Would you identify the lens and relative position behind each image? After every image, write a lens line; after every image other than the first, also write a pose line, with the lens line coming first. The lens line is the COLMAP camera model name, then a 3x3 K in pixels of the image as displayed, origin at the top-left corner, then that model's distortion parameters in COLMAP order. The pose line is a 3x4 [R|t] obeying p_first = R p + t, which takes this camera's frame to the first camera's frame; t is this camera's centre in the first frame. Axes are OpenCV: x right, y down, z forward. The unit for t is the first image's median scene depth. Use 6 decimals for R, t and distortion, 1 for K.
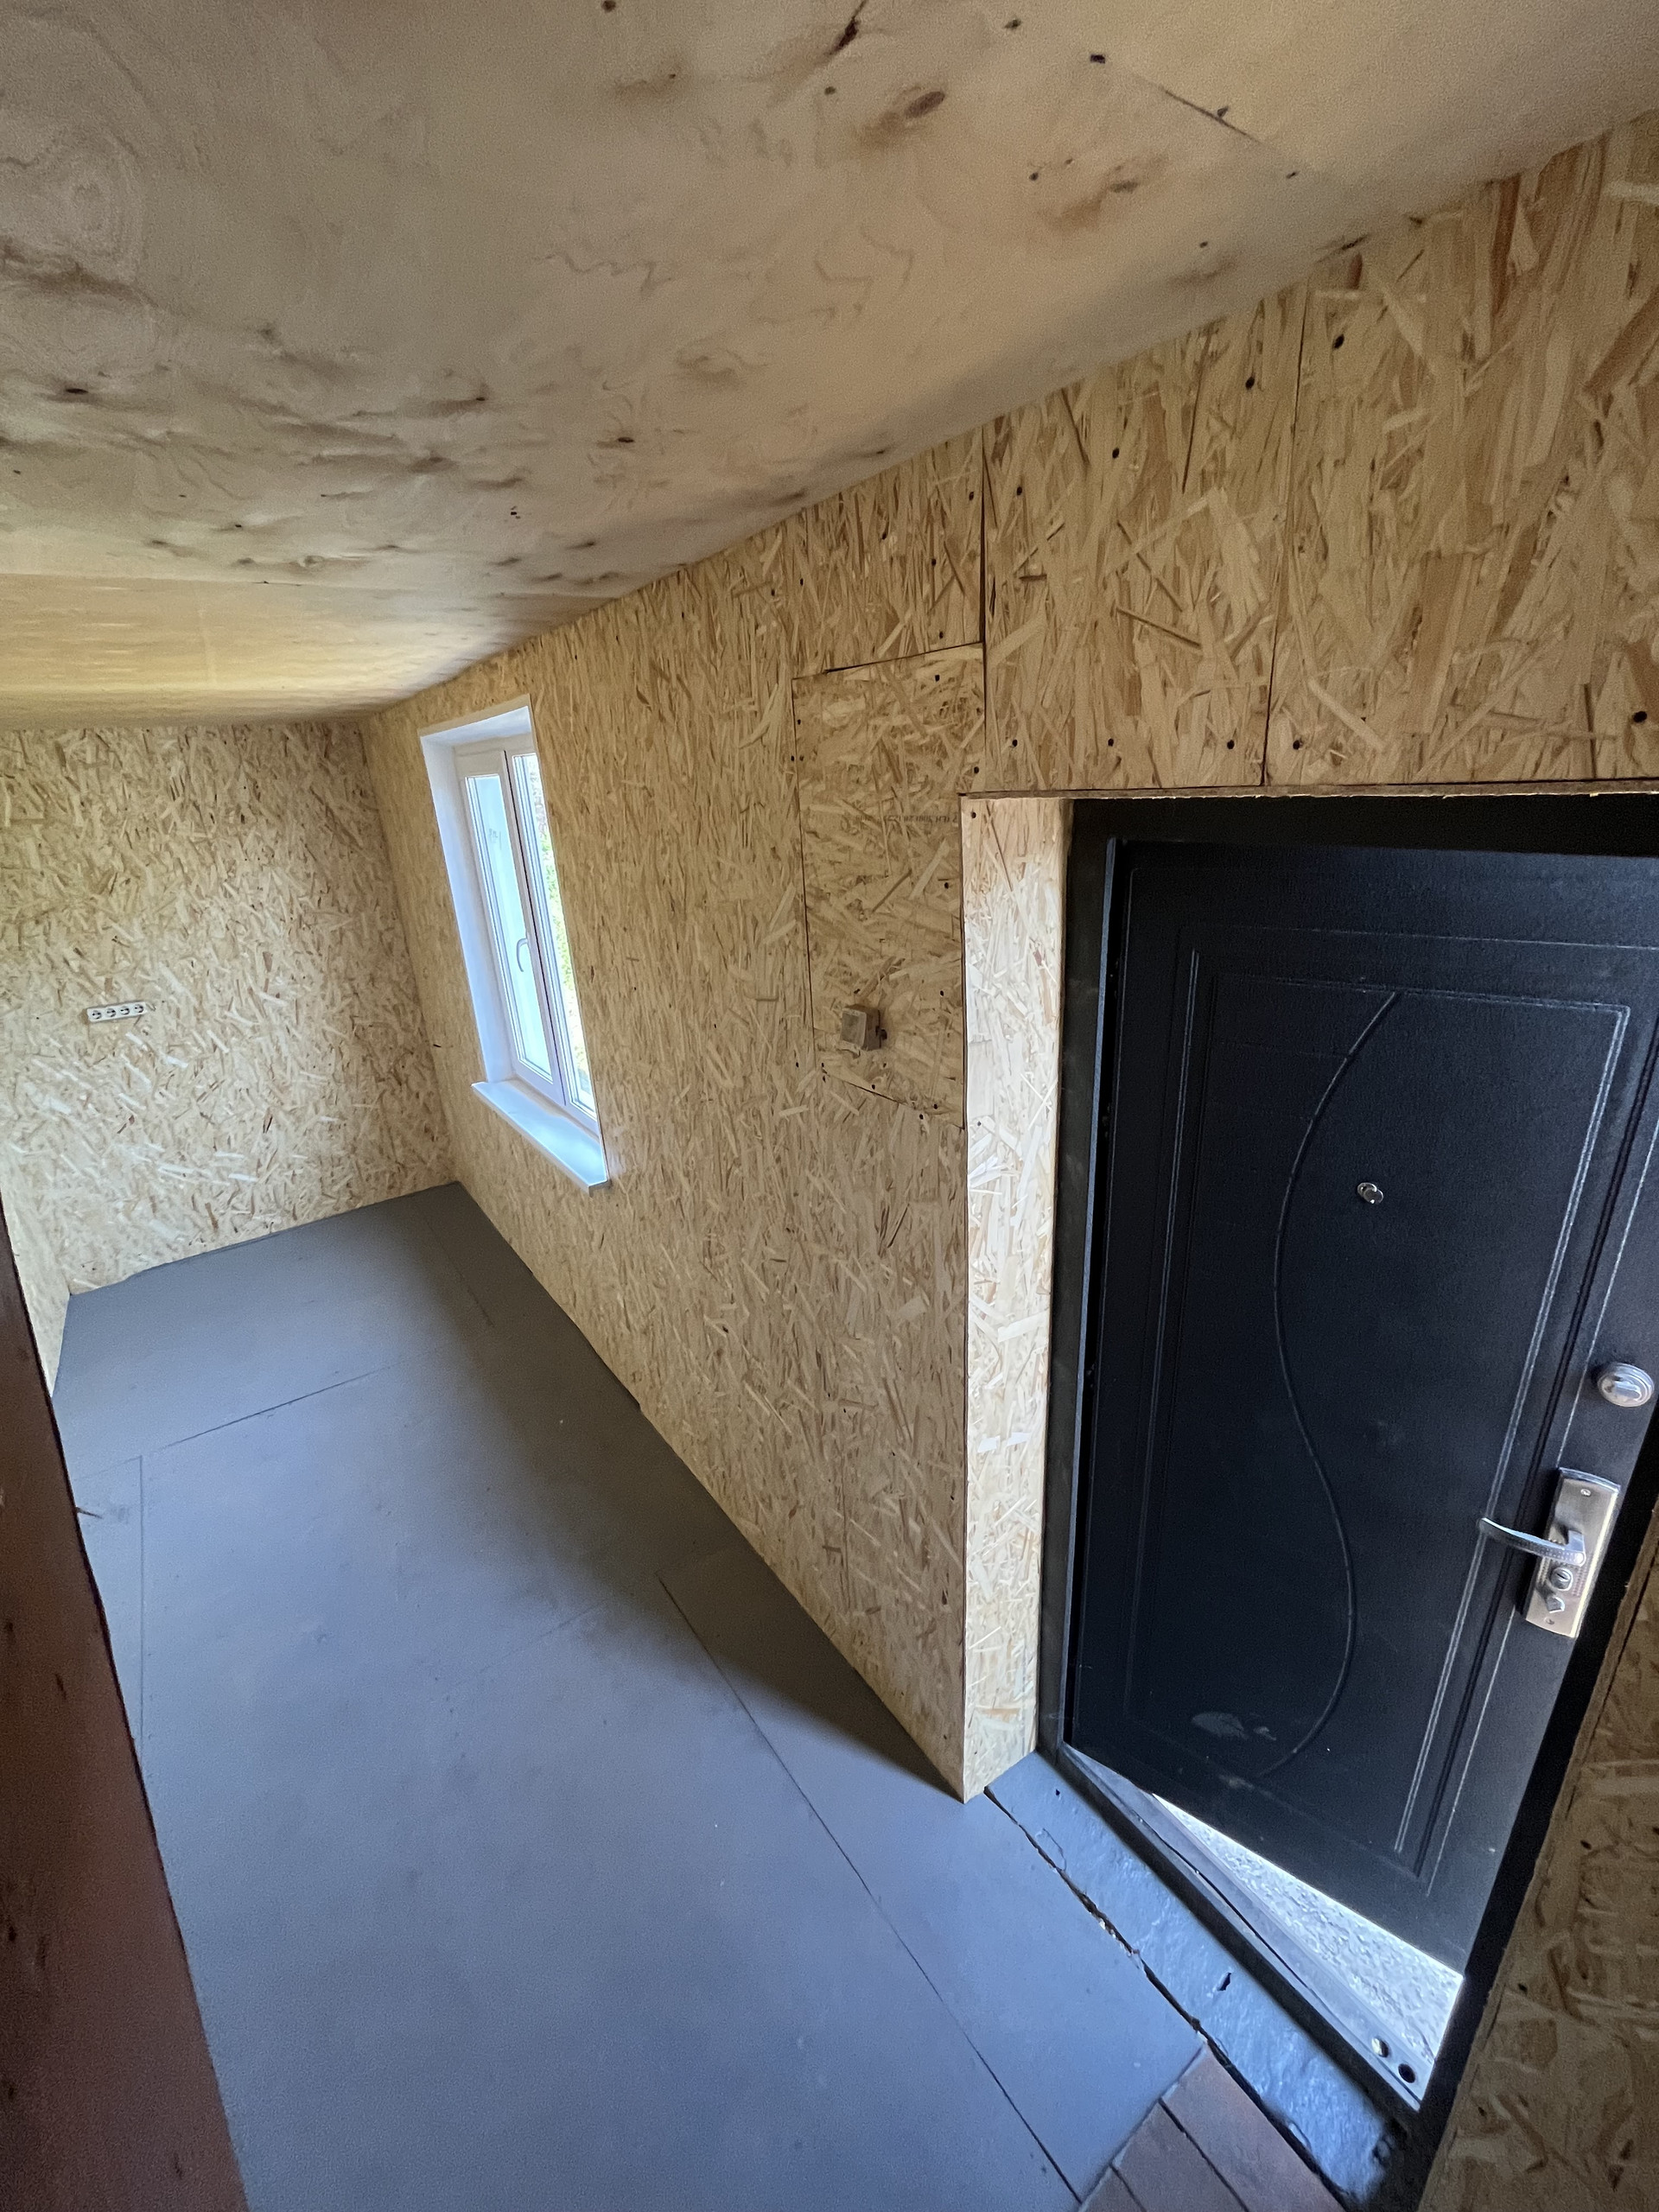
lens RADIAL K [[897.9, 0, 826.4], [0, 897.9, 1104.5], [0, 0, 1]] dist [-0.002632, 0.000420]
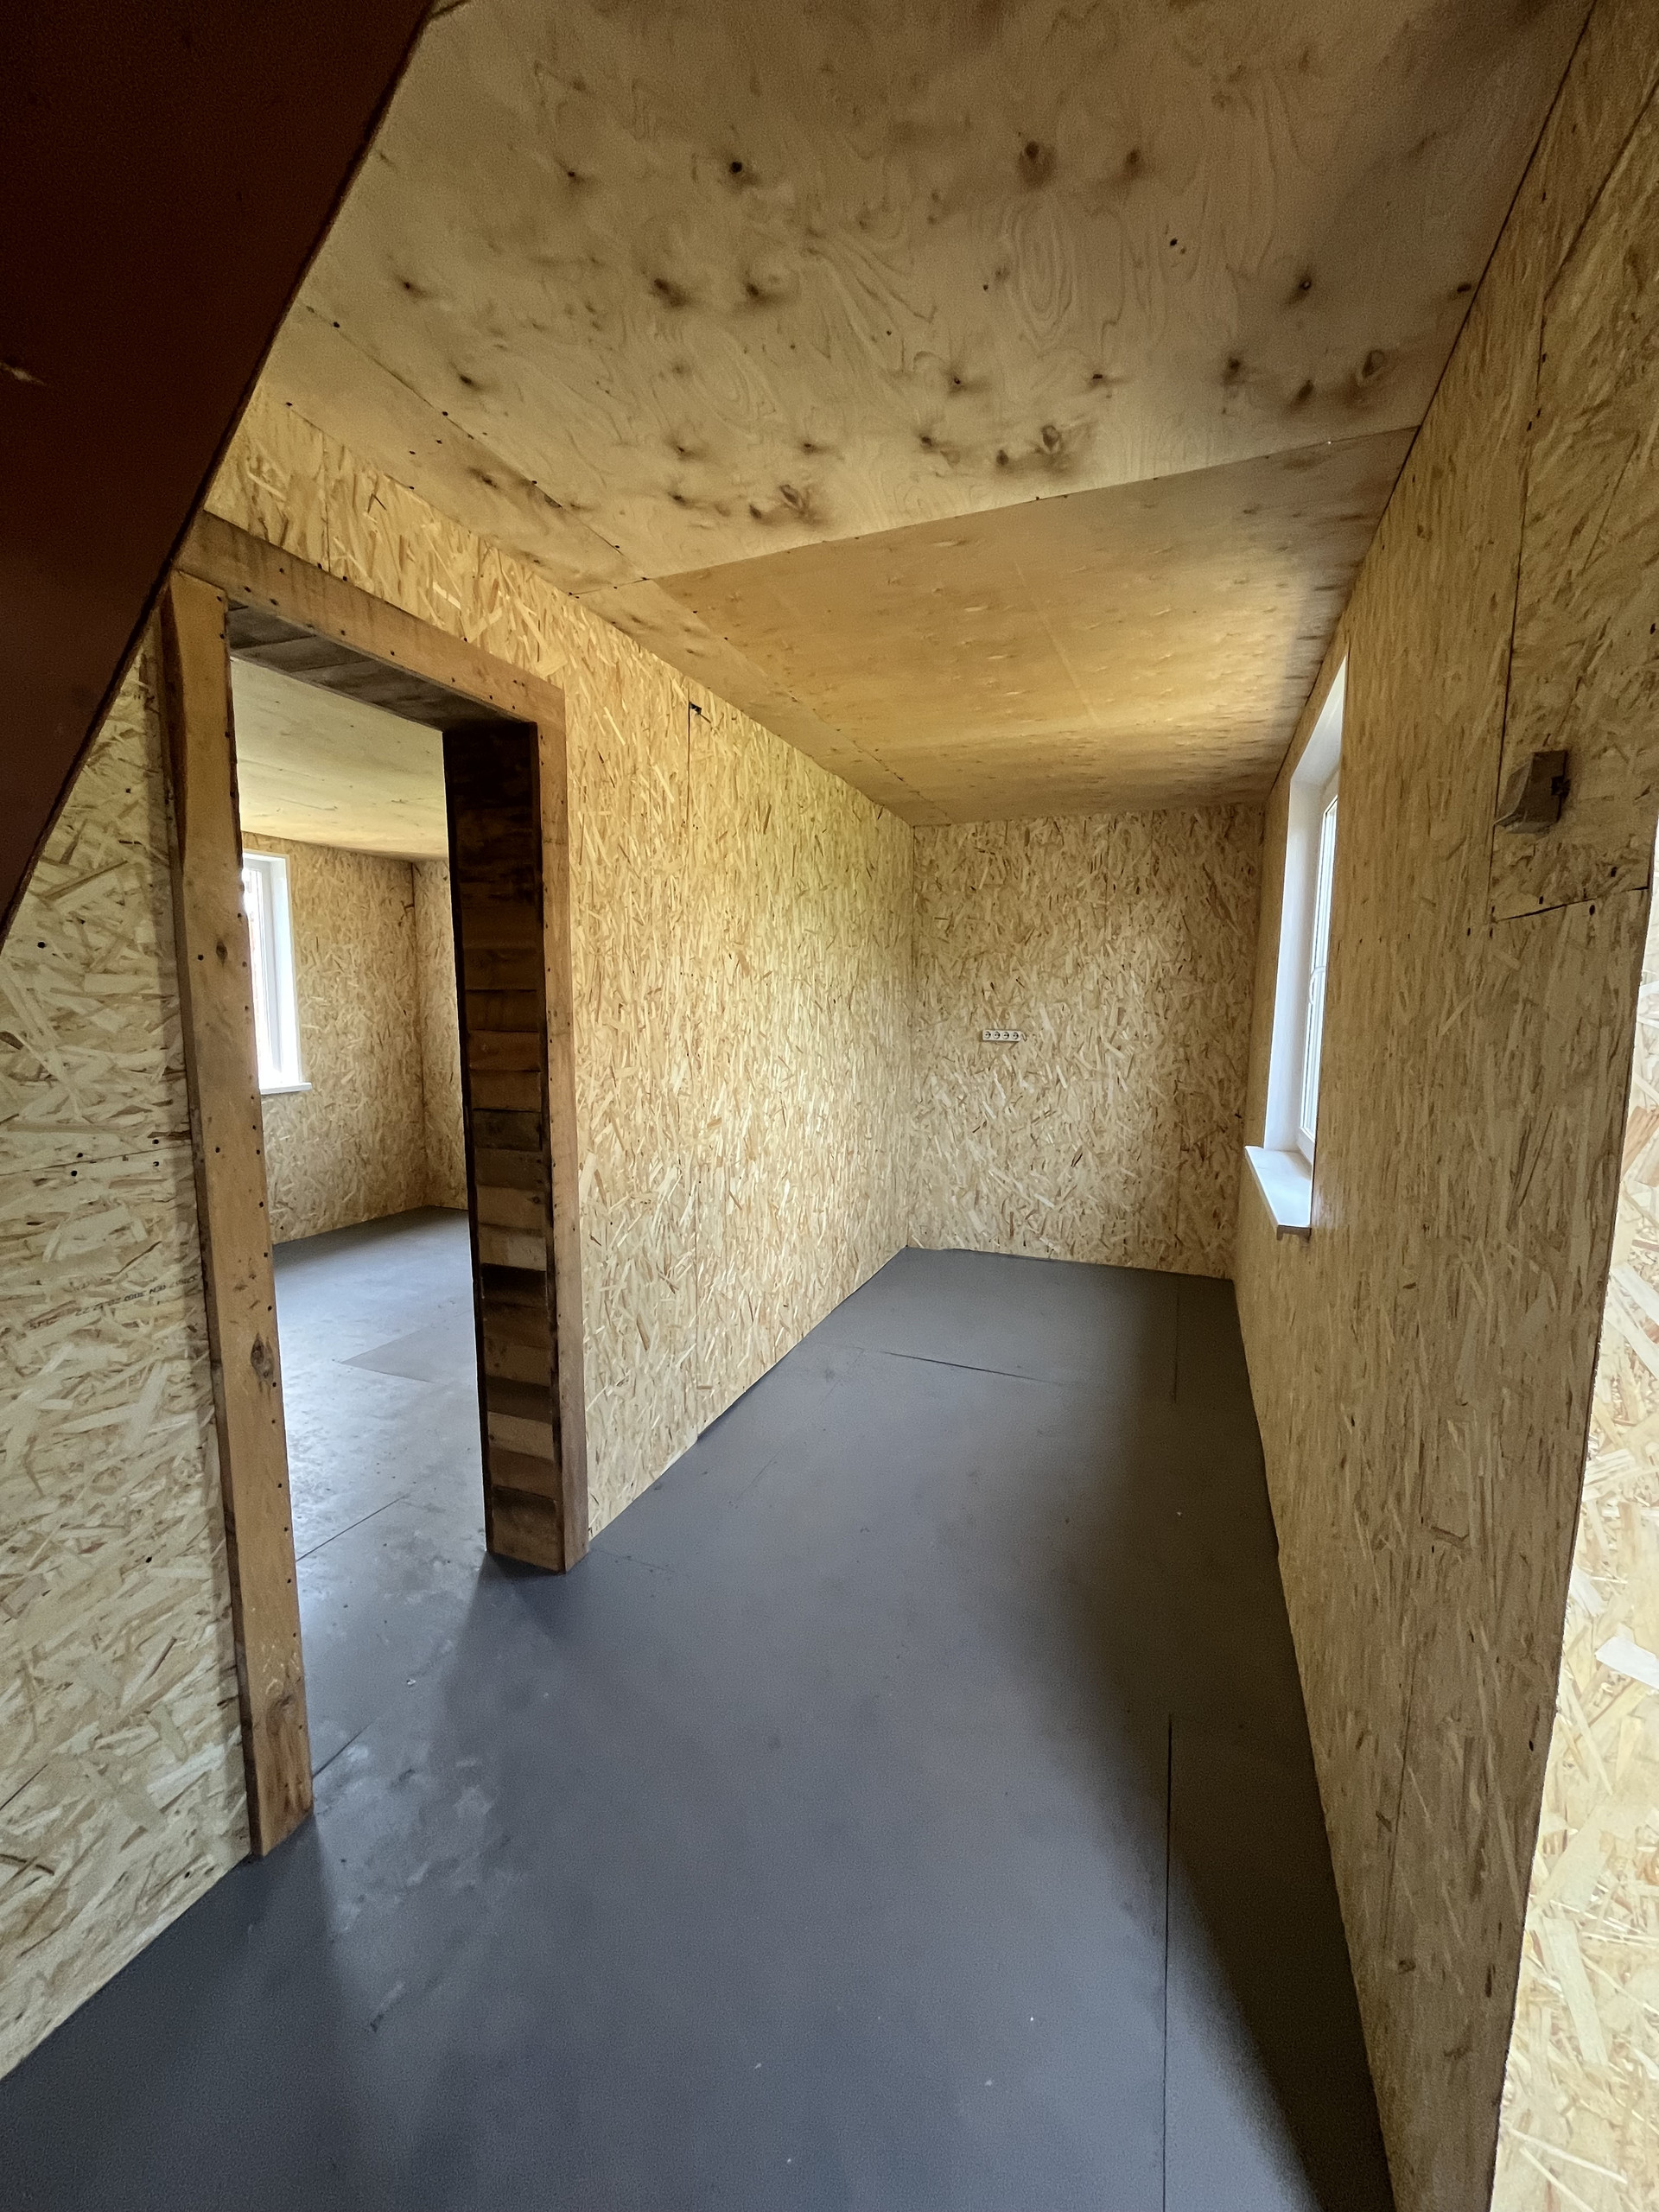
lens RADIAL K [[897.9, 0, 828.0], [0, 897.9, 1106.1], [0, 0, 1]] dist [-0.002632, 0.000420]
pose [[0.540482, 0.161135, -0.825781, 0.115152], [-0.333779, 0.942014, -0.034646, 0.106216], [0.772315, 0.294354, 0.562925, 0.137902]]
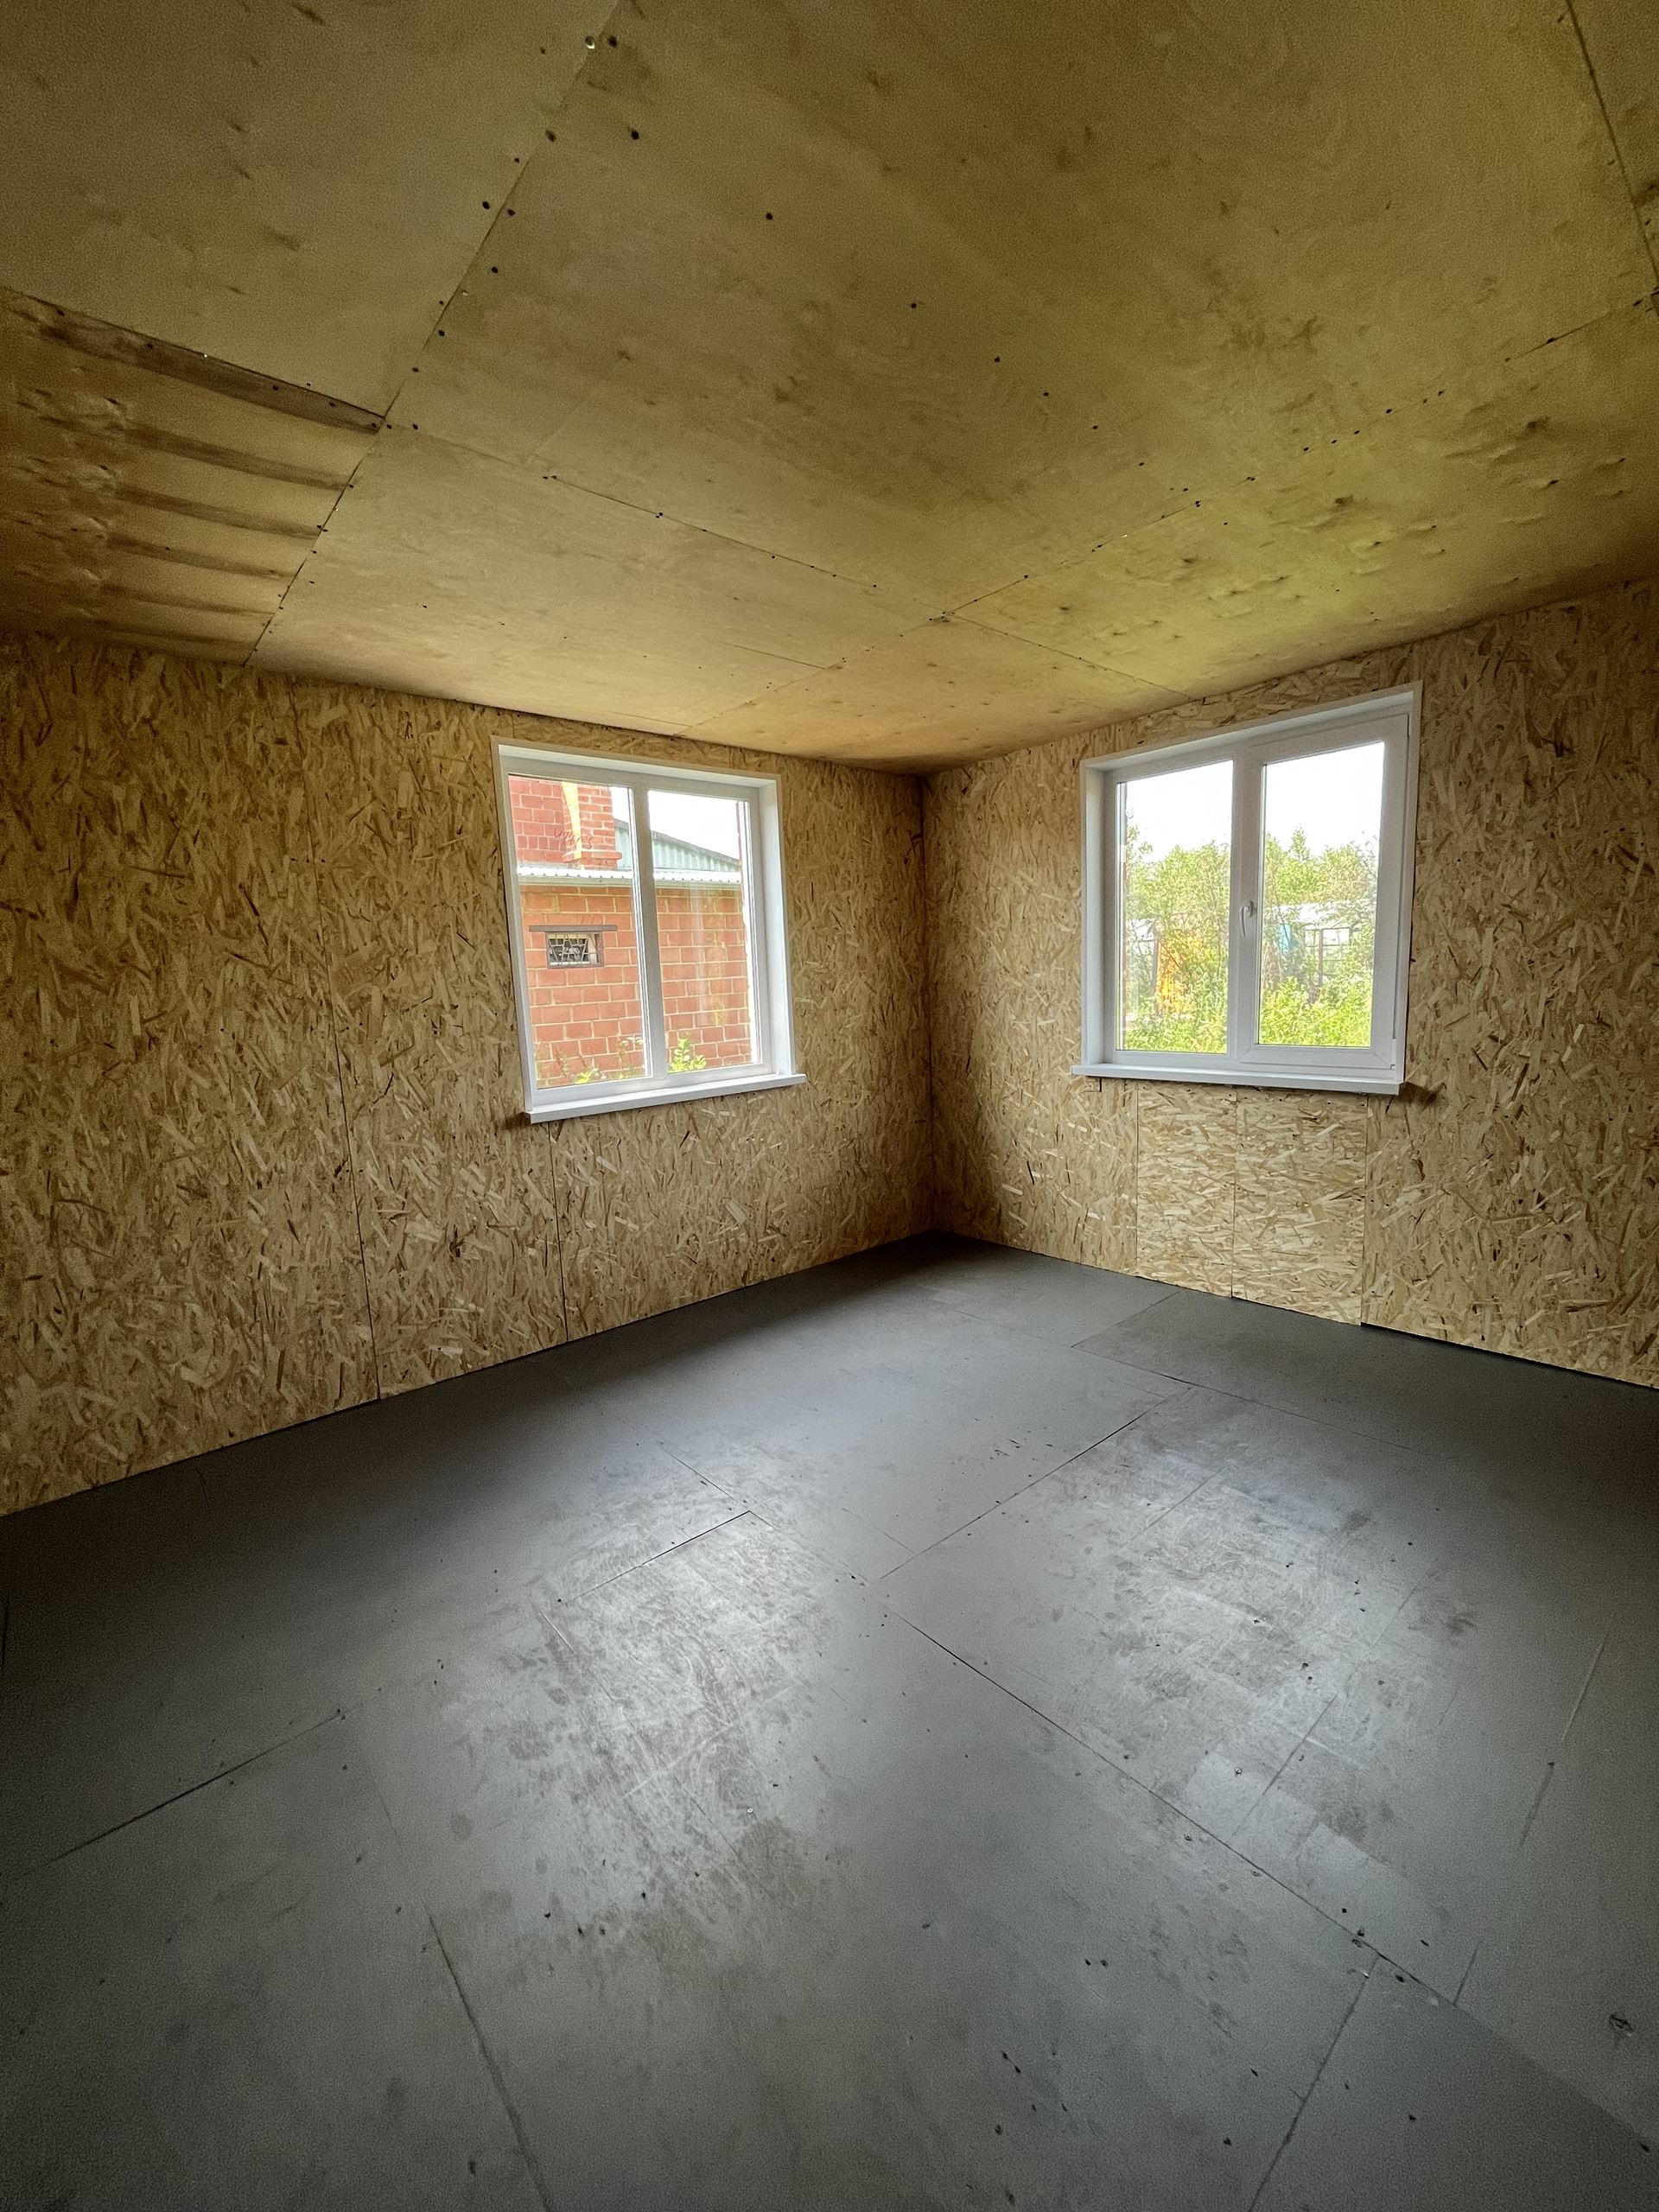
lens RADIAL K [[897.9, 0, 828.5], [0, 897.9, 1106.9], [0, 0, 1]] dist [-0.002632, 0.000420]
pose [[0.095180, 0.195590, -0.976056, -0.414345], [-0.312852, 0.936703, 0.157196, 0.151211], [0.945021, 0.290399, 0.150346, 0.167747]]
